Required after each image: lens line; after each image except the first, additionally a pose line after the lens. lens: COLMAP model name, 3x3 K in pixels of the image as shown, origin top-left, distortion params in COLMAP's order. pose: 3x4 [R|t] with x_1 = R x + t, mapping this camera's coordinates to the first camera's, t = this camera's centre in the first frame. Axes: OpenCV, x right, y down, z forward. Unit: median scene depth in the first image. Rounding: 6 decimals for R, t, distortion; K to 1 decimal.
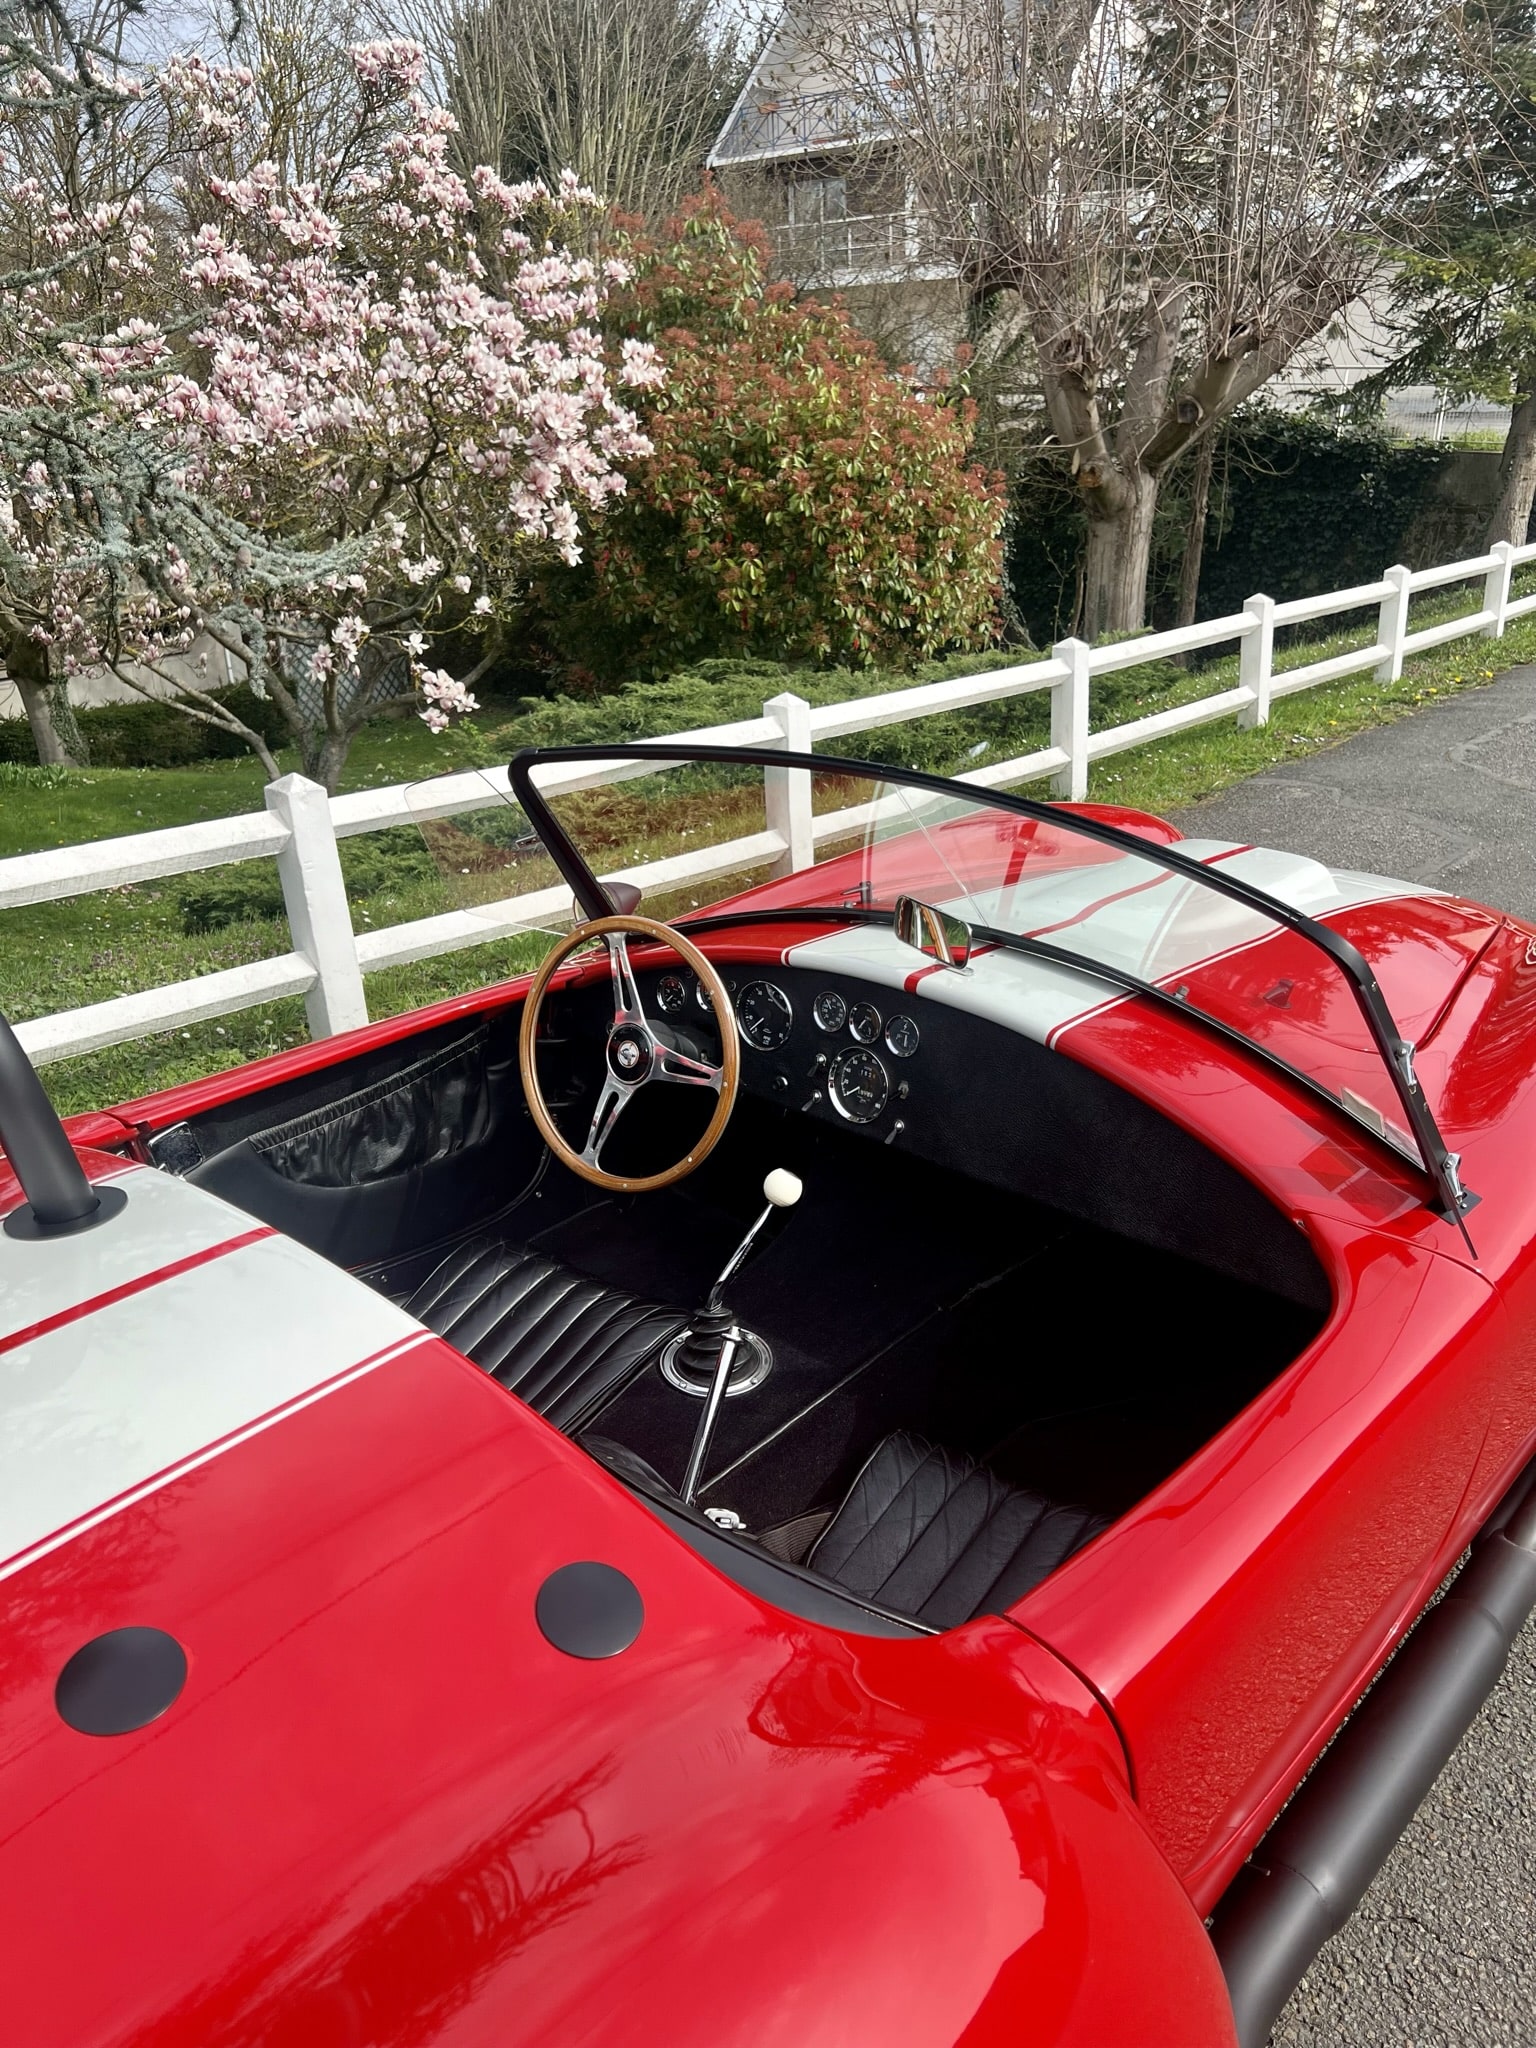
lens RADIAL K [[1557.6, 0, 780.3], [0, 1557.6, 1033.3], [0, 0, 1]] dist [0.033987, -0.036292]
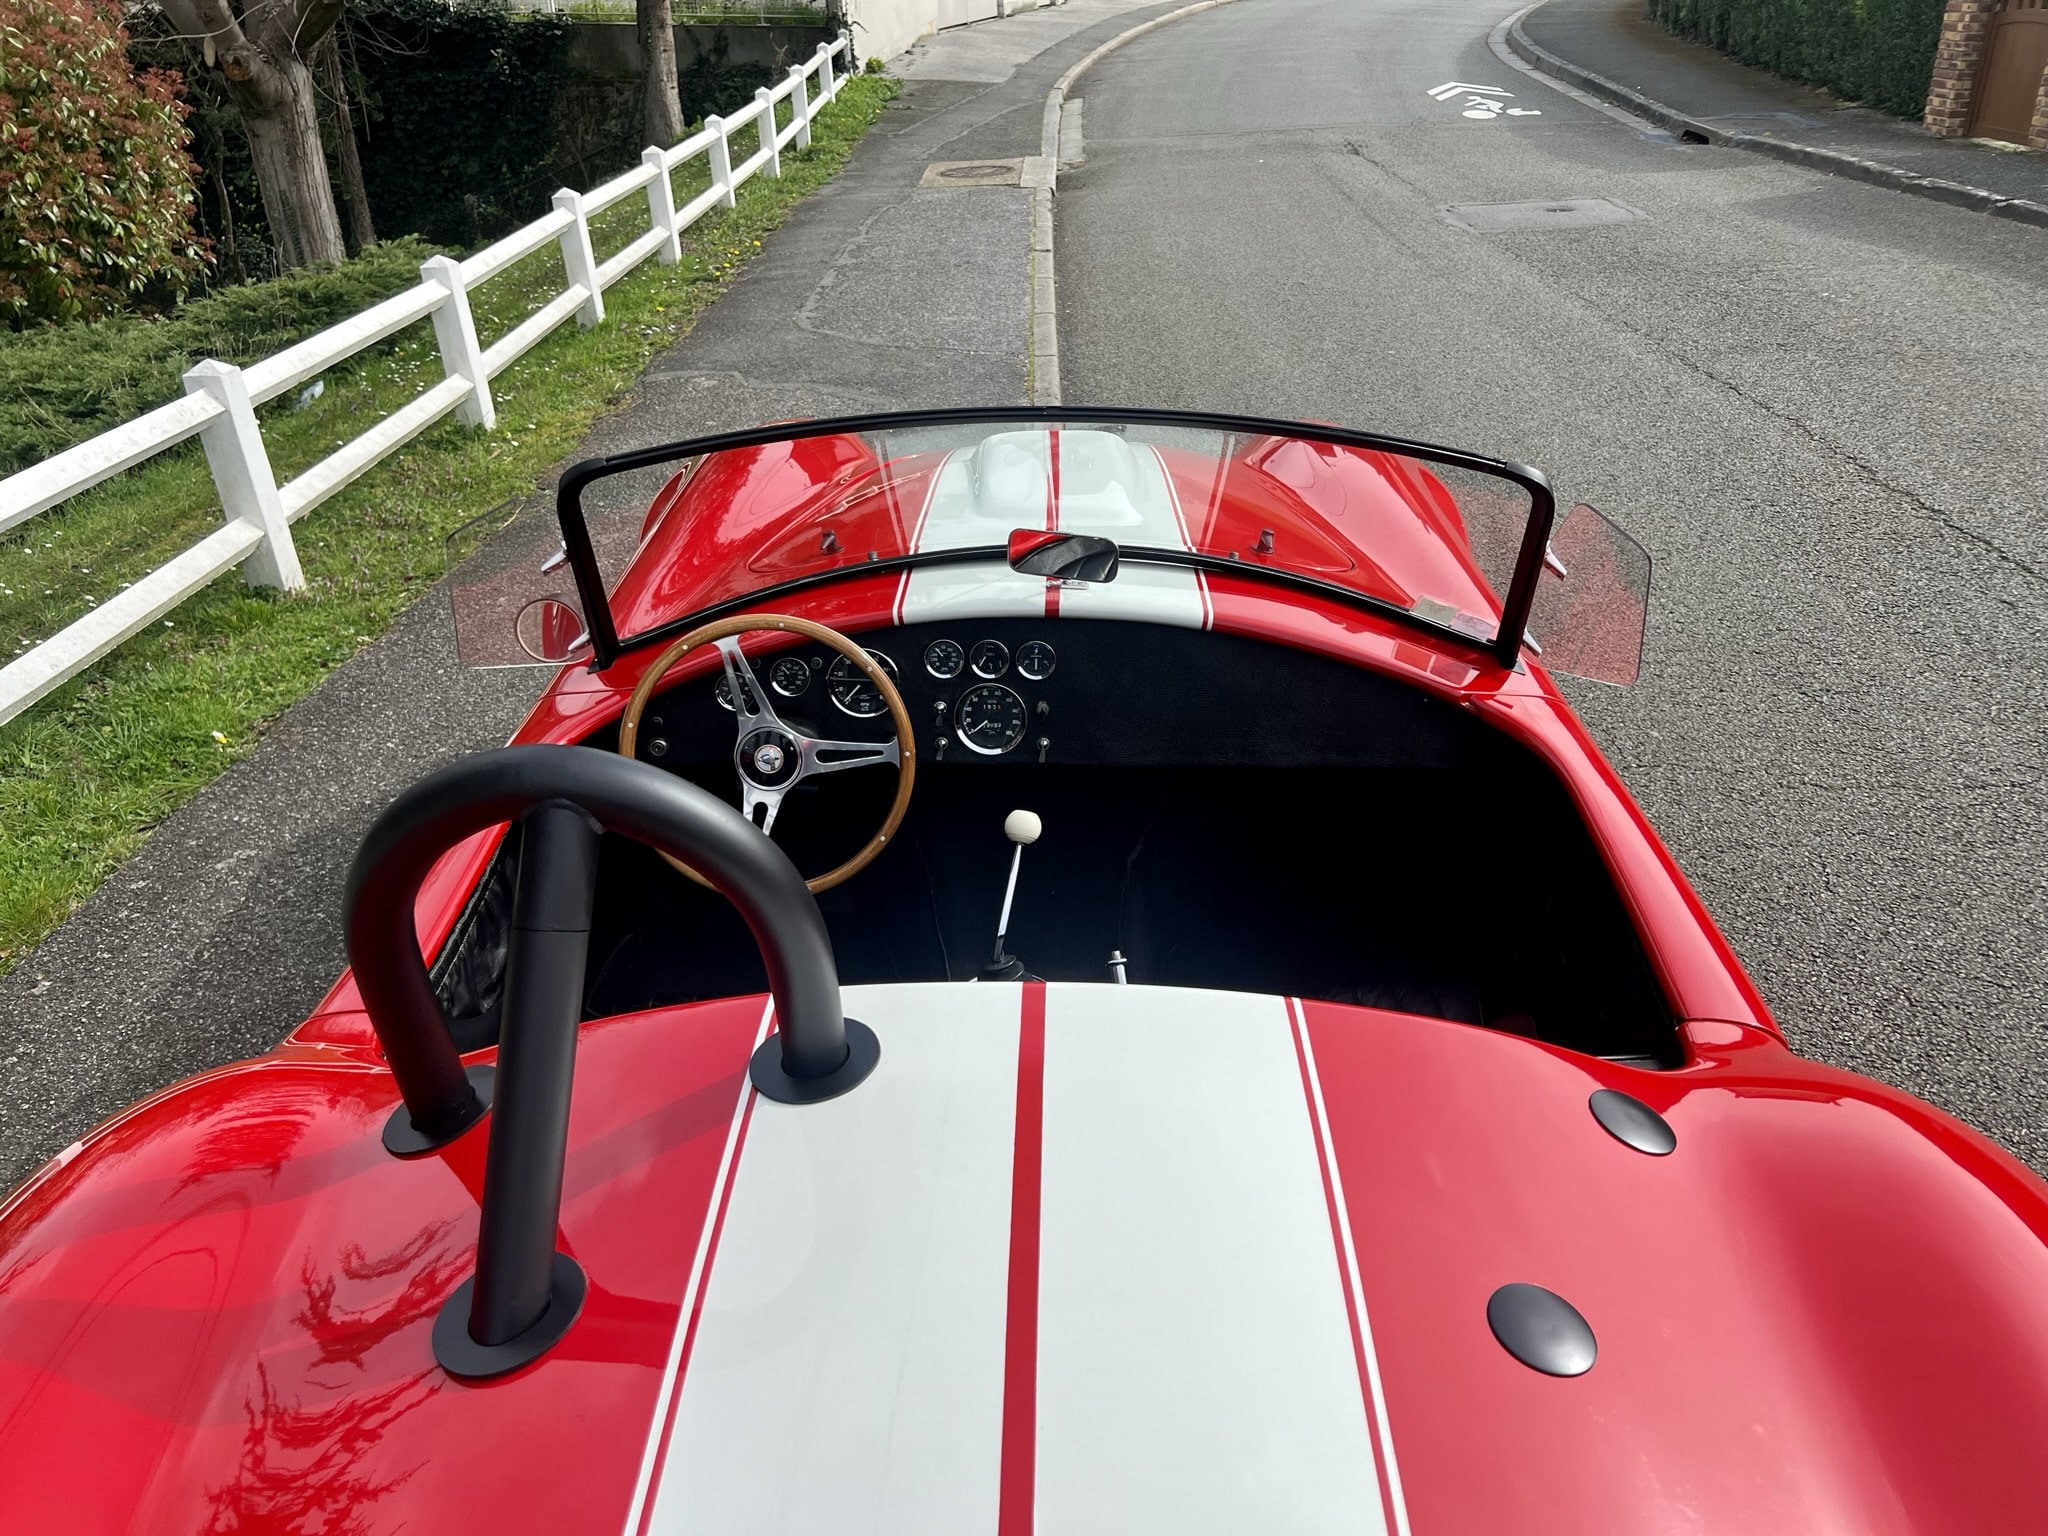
lens RADIAL K [[1557.6, 0, 1014.5], [0, 1557.6, 771.9], [0, 0, 1]] dist [0.033987, -0.036292]
pose [[0.774472, -0.302234, 0.555740, -0.104694], [0.250213, 0.953203, 0.169697, -0.020996], [-0.581022, 0.007627, 0.813852, 0.028004]]
